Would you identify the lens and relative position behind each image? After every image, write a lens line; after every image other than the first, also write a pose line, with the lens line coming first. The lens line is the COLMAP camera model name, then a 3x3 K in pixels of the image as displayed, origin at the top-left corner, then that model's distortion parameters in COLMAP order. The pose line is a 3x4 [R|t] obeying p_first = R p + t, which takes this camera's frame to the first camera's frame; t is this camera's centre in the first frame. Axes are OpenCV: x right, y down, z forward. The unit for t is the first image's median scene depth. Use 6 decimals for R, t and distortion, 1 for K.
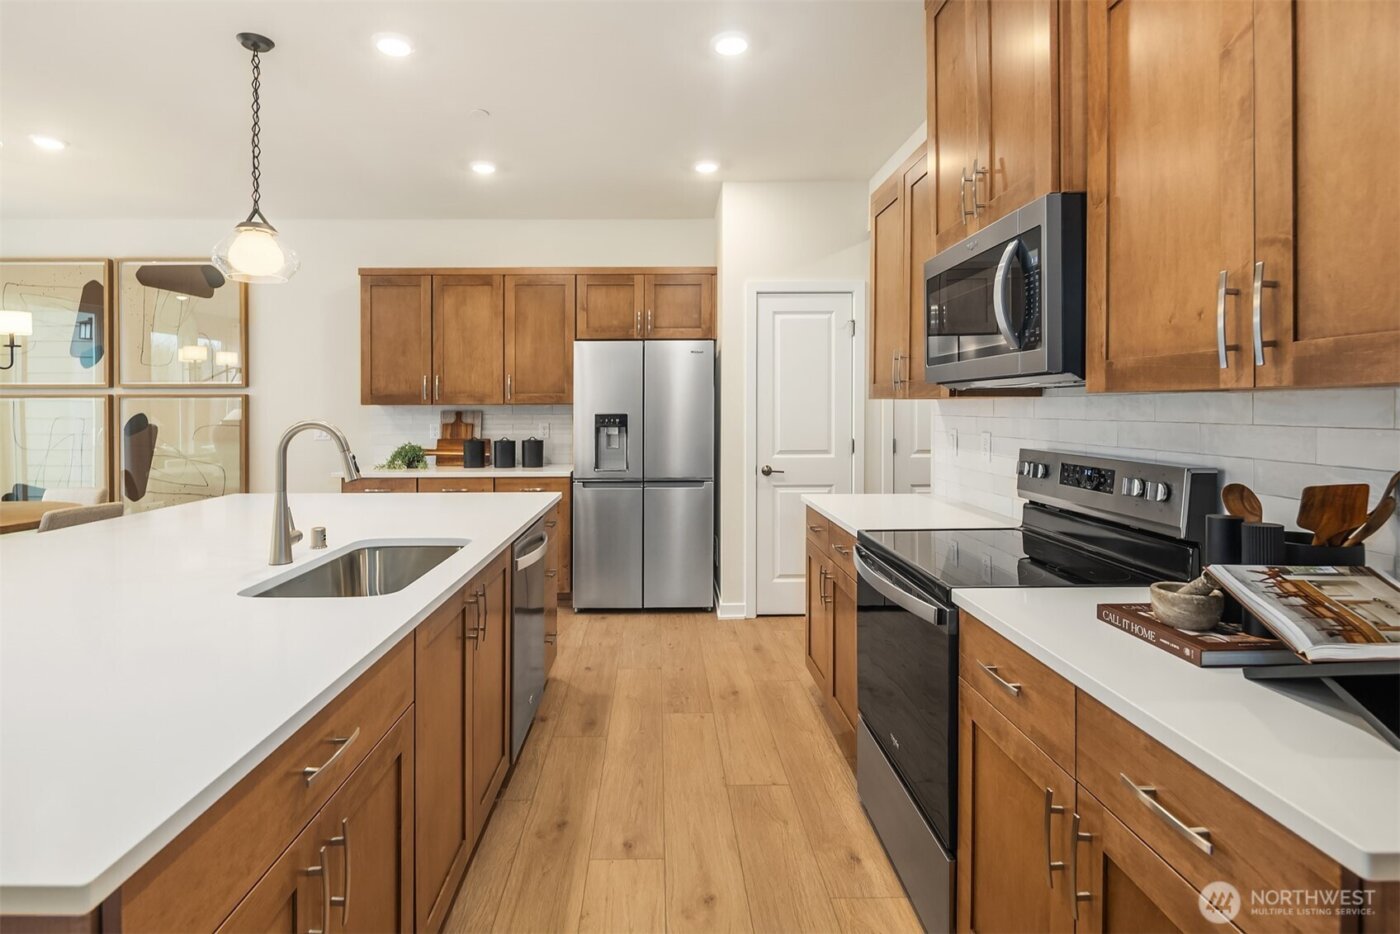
lens RADIAL K [[699.9, 0, 674.9], [0, 699.9, 408.0], [0, 0, 1]] dist [0.003191, -0.003307]
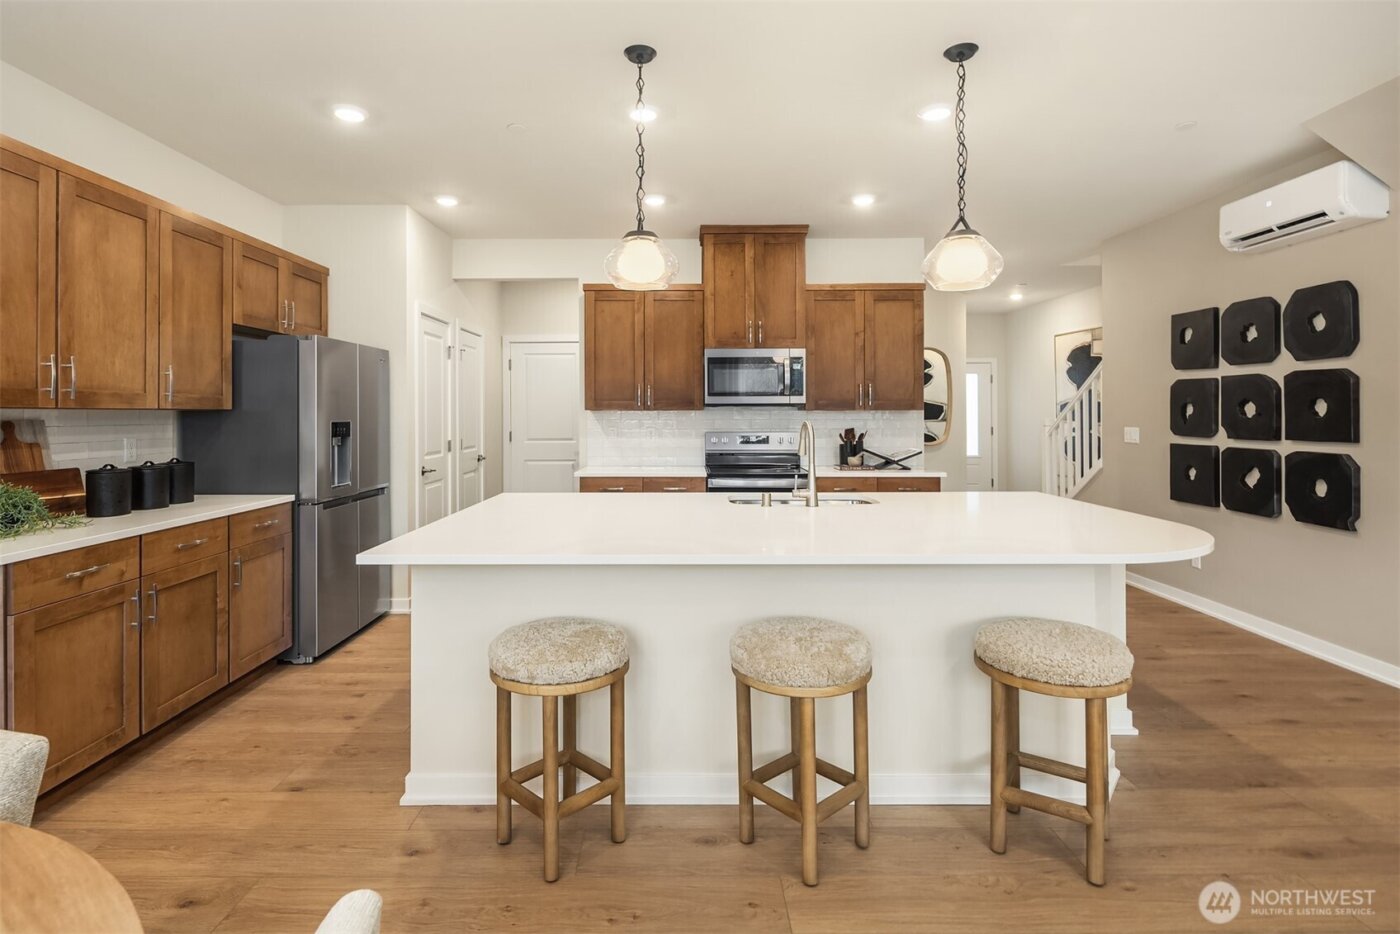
lens RADIAL K [[699.9, 0, 690.2], [0, 699.9, 421.3], [0, 0, 1]] dist [0.003191, -0.003307]
pose [[-0.010051, -0.004918, 0.999937, -0.896029], [0.004803, 0.999976, 0.004967, 0.004784], [-0.999938, 0.004853, -0.010027, 0.515837]]
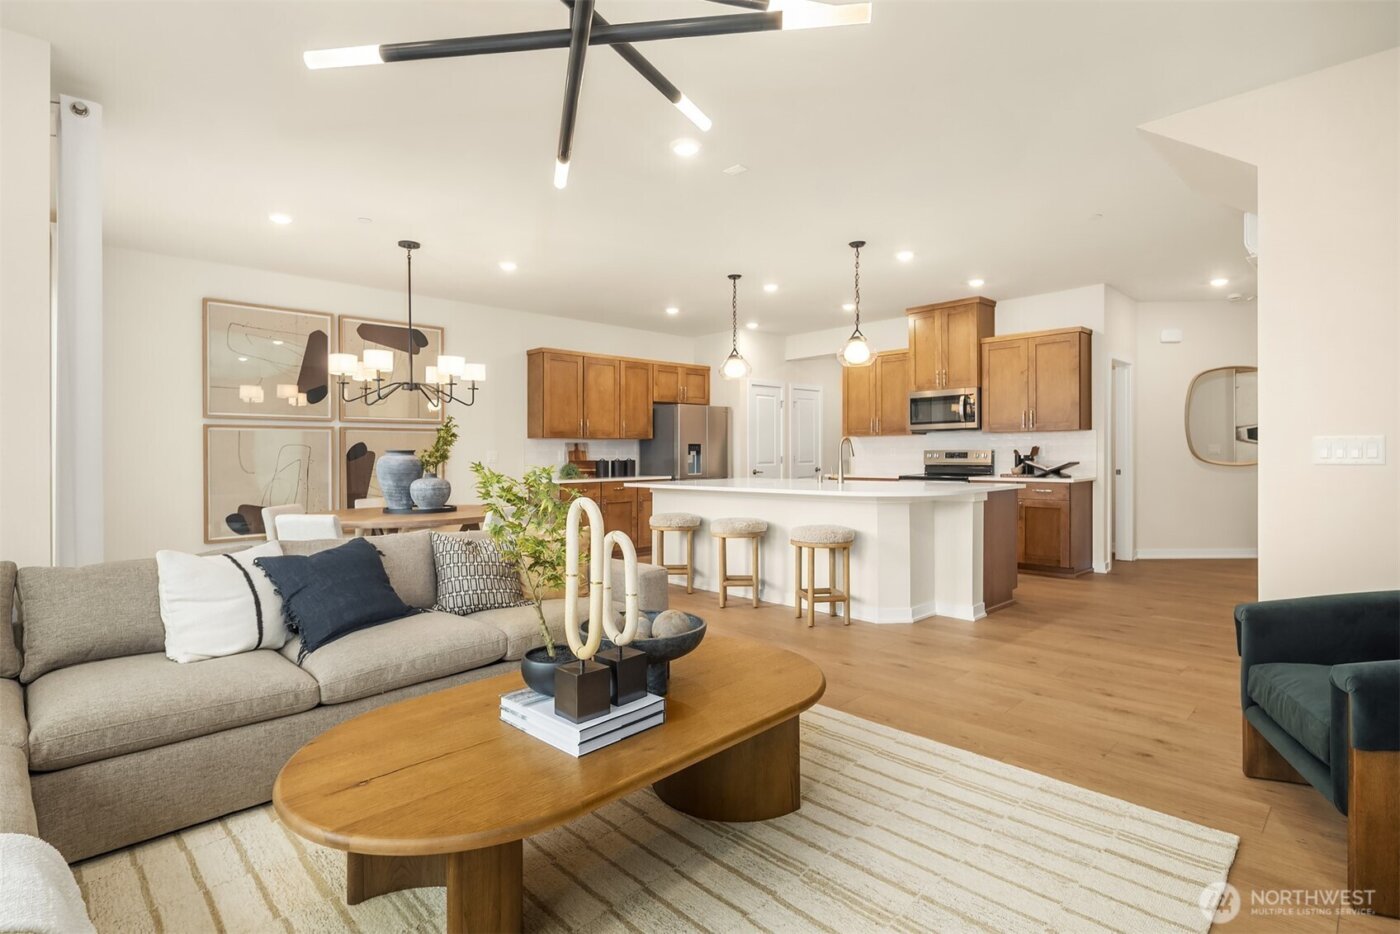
lens RADIAL K [[699.9, 0, 682.2], [0, 699.9, 472.2], [0, 0, 1]] dist [0.003191, -0.003307]
pose [[0.729496, -0.020044, 0.683691, -1.273014], [0.007851, 0.999750, 0.020933, 0.040941], [-0.683940, -0.009903, 0.729471, -0.313142]]
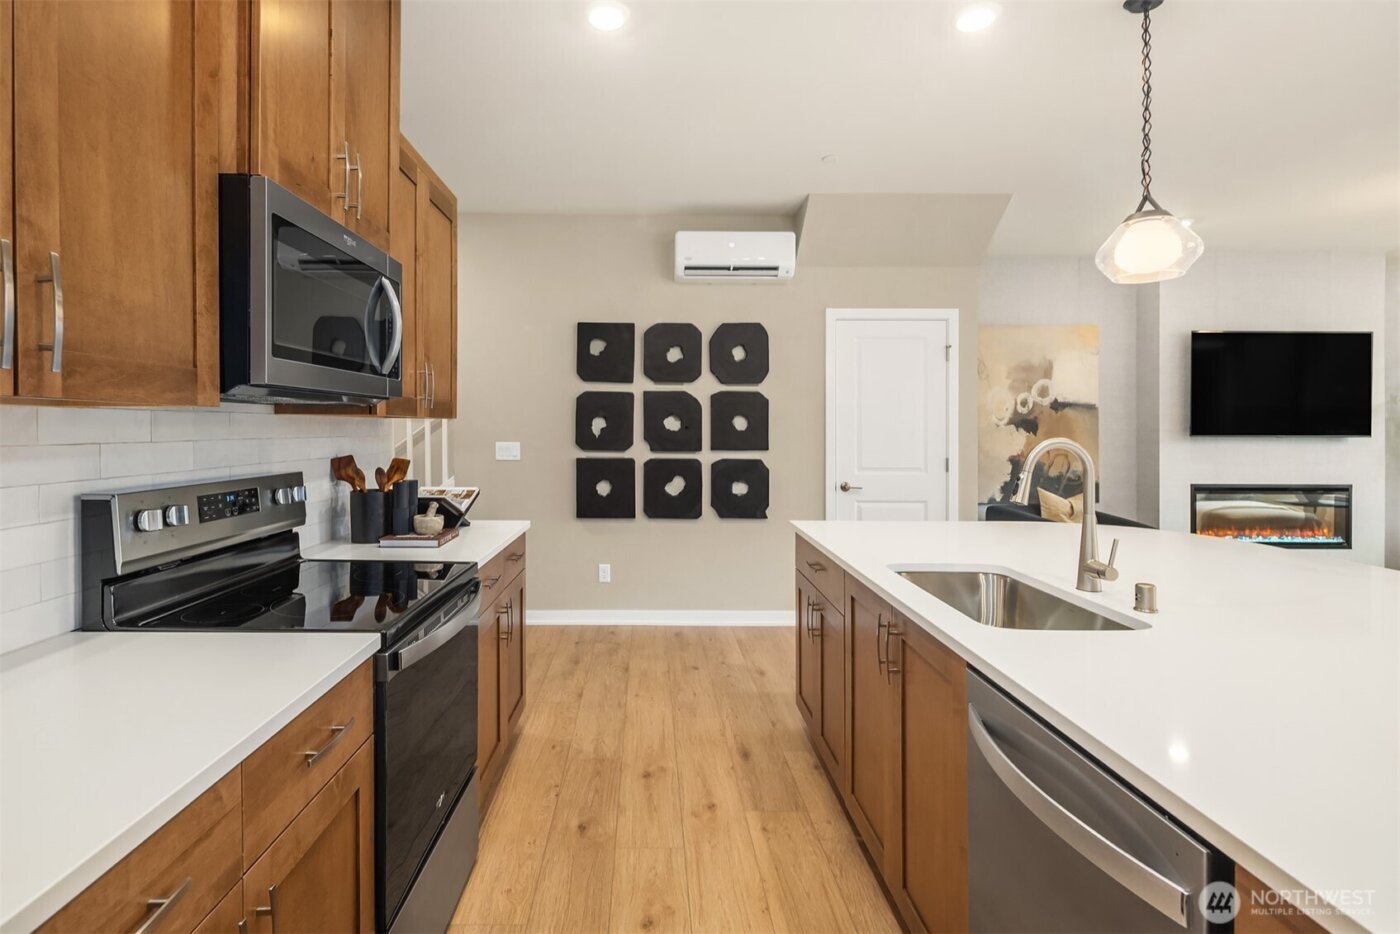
lens RADIAL K [[699.9, 0, 651.9], [0, 699.9, 422.9], [0, 0, 1]] dist [0.003191, -0.003307]
pose [[-1.000000, -0.000245, -0.000514, 0.007620], [-0.000245, 0.999999, 0.001307, -0.004374], [0.000513, 0.001307, -0.999999, 0.765668]]
